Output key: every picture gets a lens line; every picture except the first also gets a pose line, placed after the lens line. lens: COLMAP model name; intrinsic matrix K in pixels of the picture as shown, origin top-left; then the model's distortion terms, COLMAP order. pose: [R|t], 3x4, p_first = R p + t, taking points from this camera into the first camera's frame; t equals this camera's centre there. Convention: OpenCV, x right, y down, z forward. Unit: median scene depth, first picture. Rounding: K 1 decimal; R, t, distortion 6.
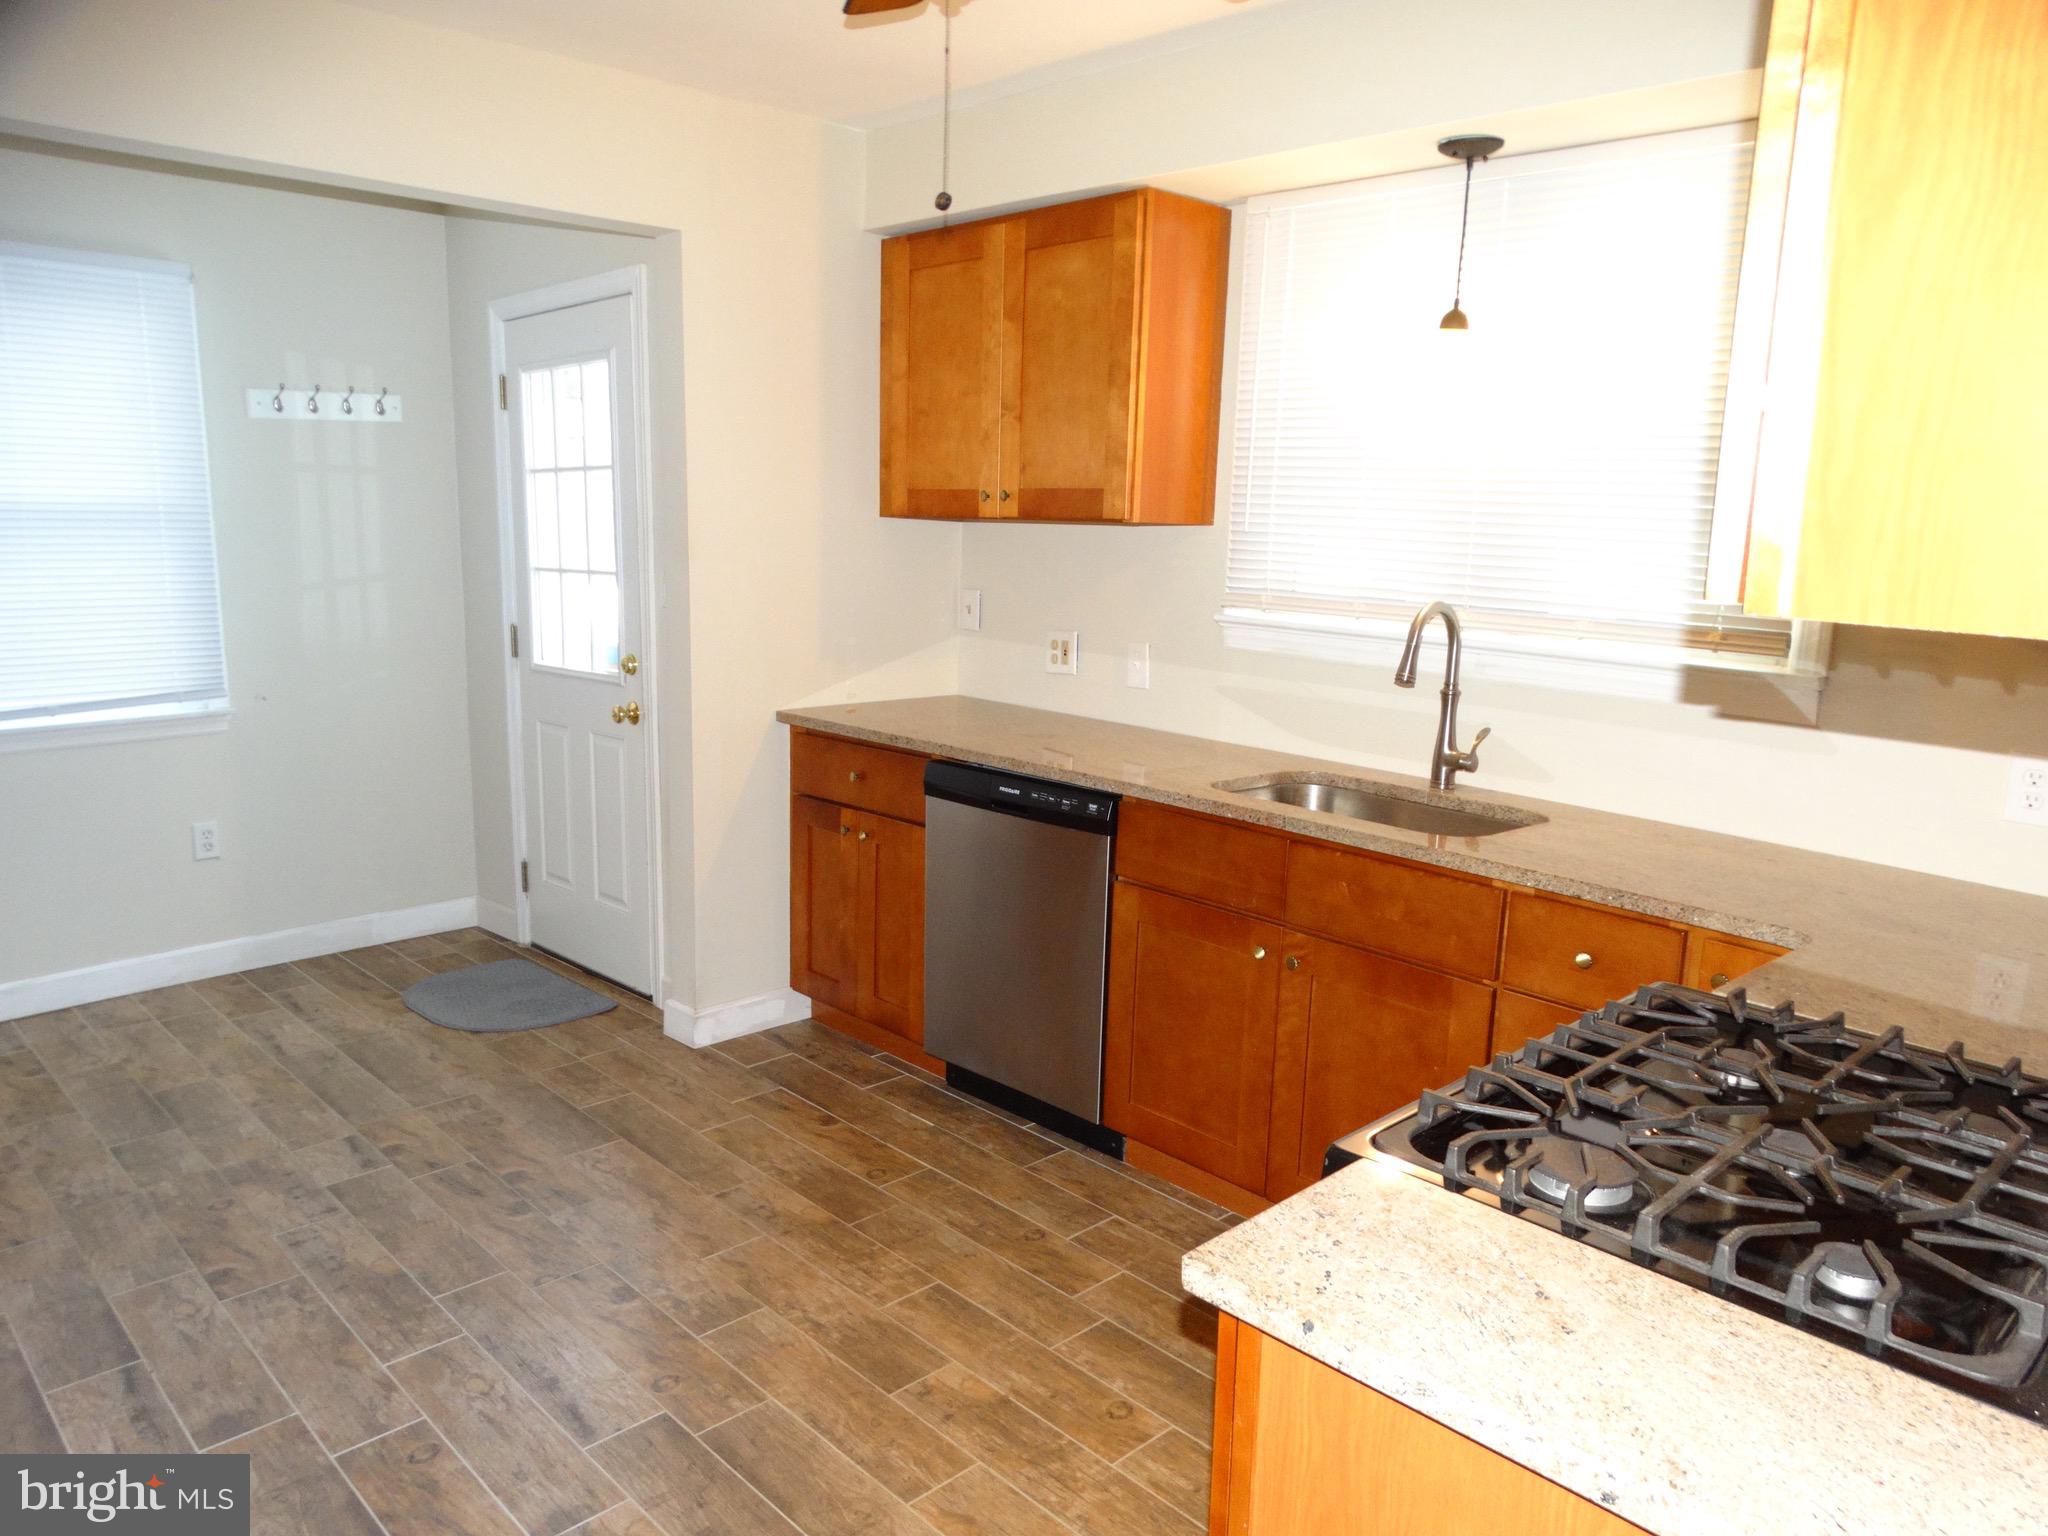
lens RADIAL K [[1548.8, 0, 1037.0], [0, 1548.8, 766.7], [0, 0, 1]] dist [0.056818, 0.002101]
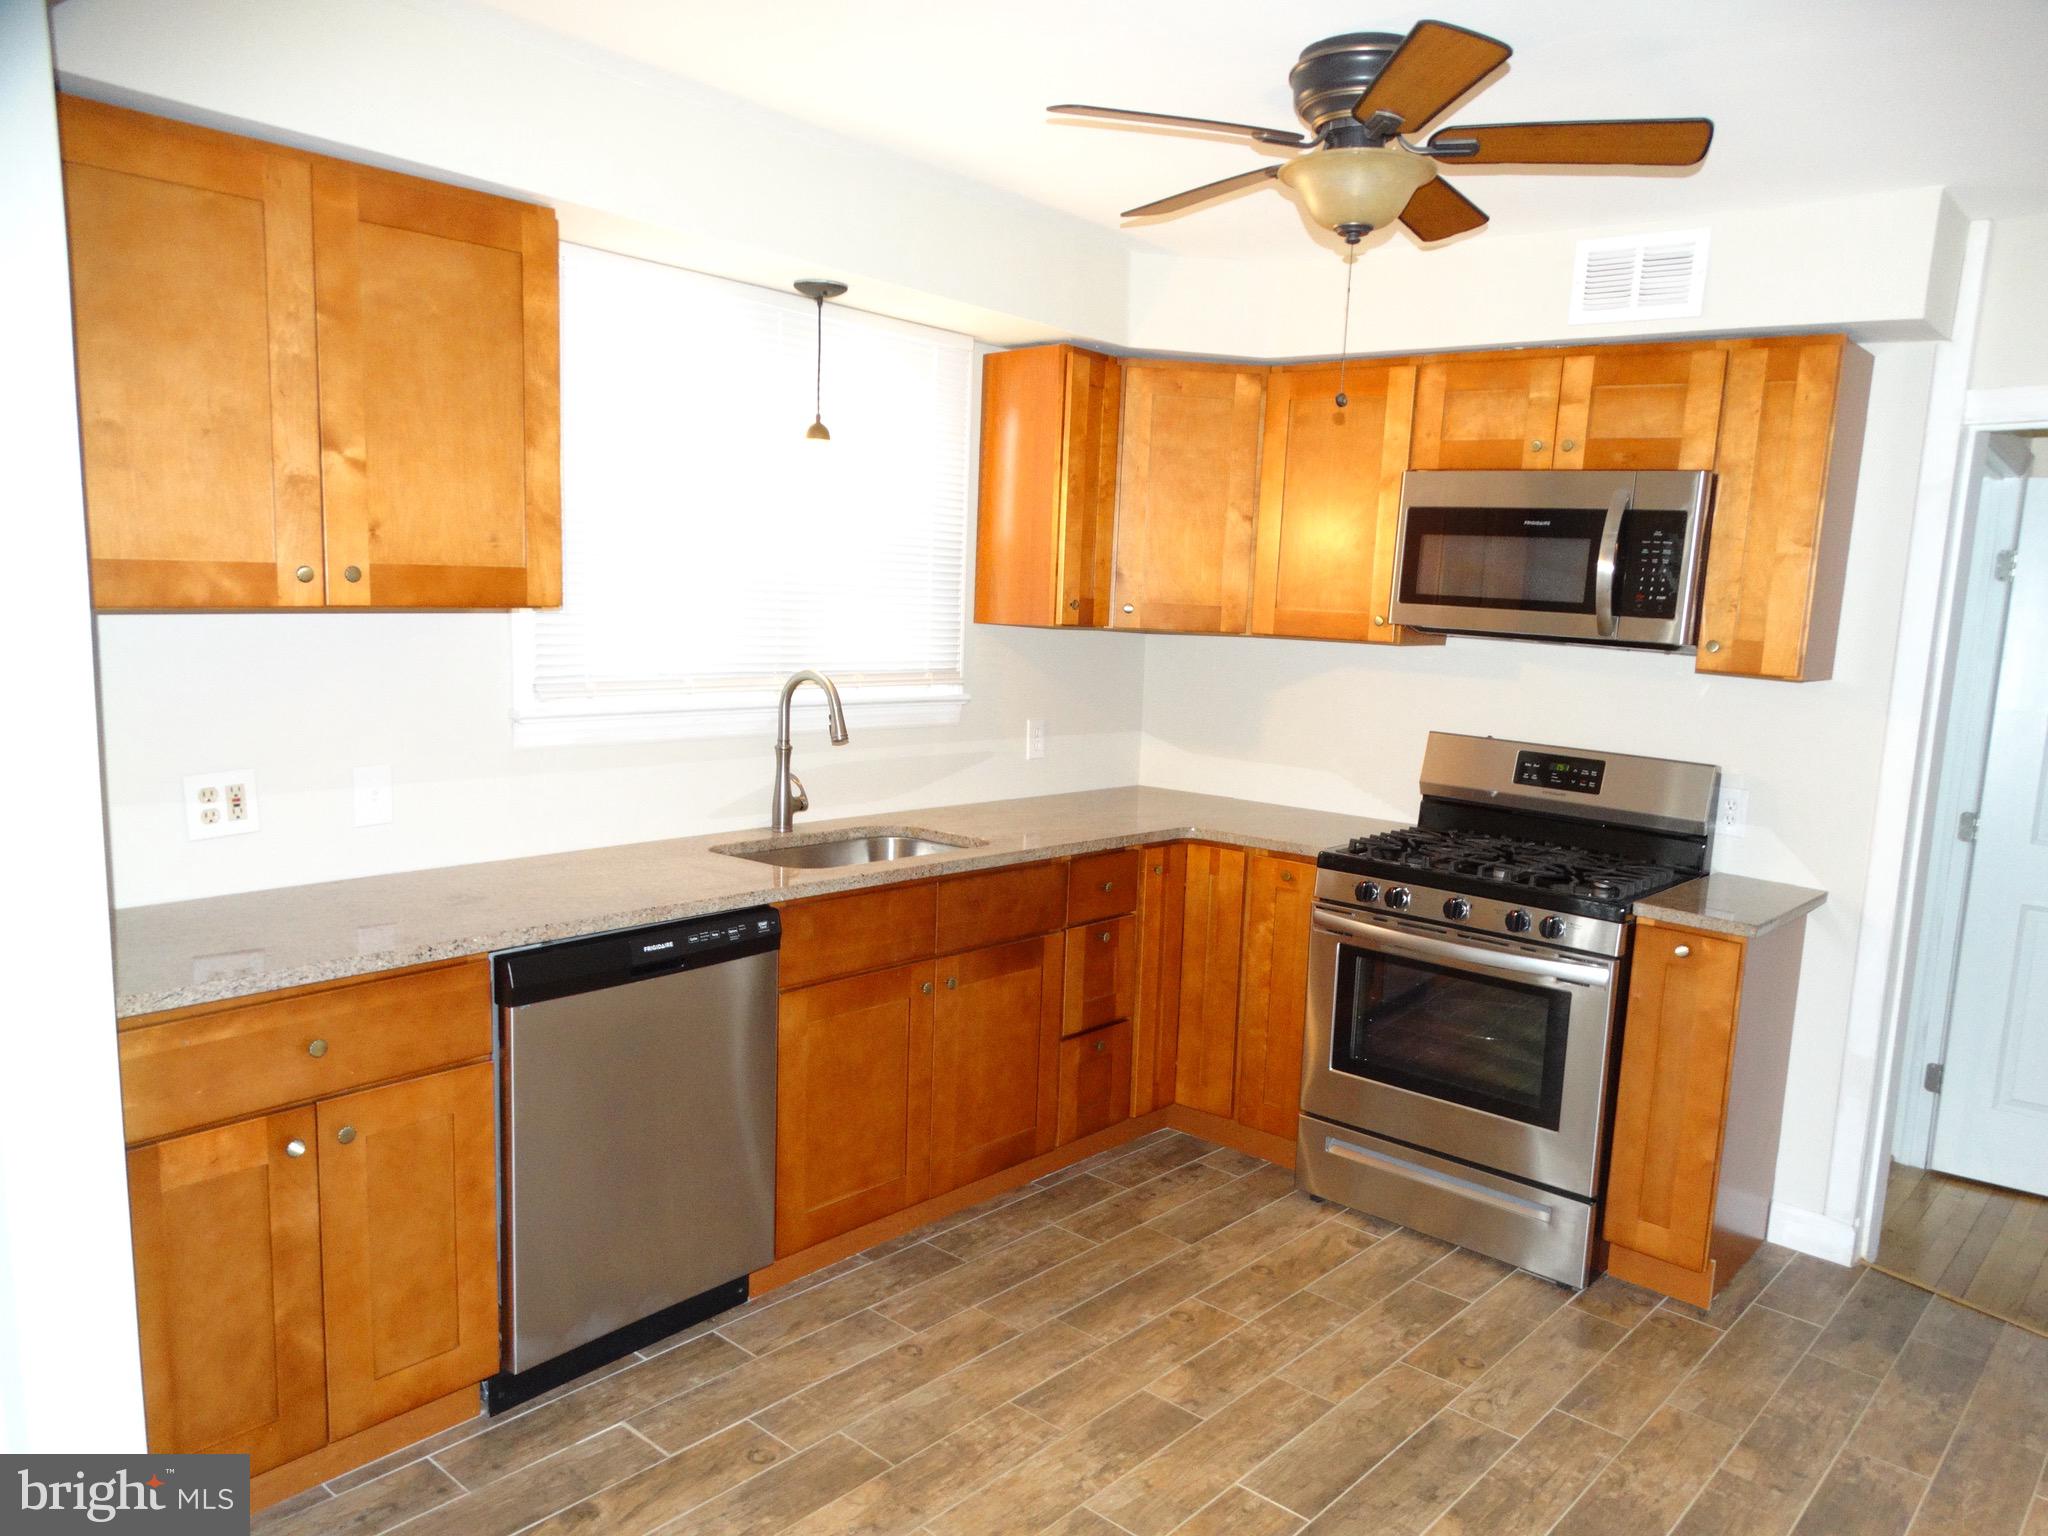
lens RADIAL K [[1548.8, 0, 1037.0], [0, 1548.8, 766.7], [0, 0, 1]] dist [0.056818, 0.002101]
pose [[-0.114724, -0.146847, 0.982484, -0.802428], [0.138365, 0.977011, 0.162186, -0.176396], [-0.983714, 0.154548, -0.091768, 0.841521]]
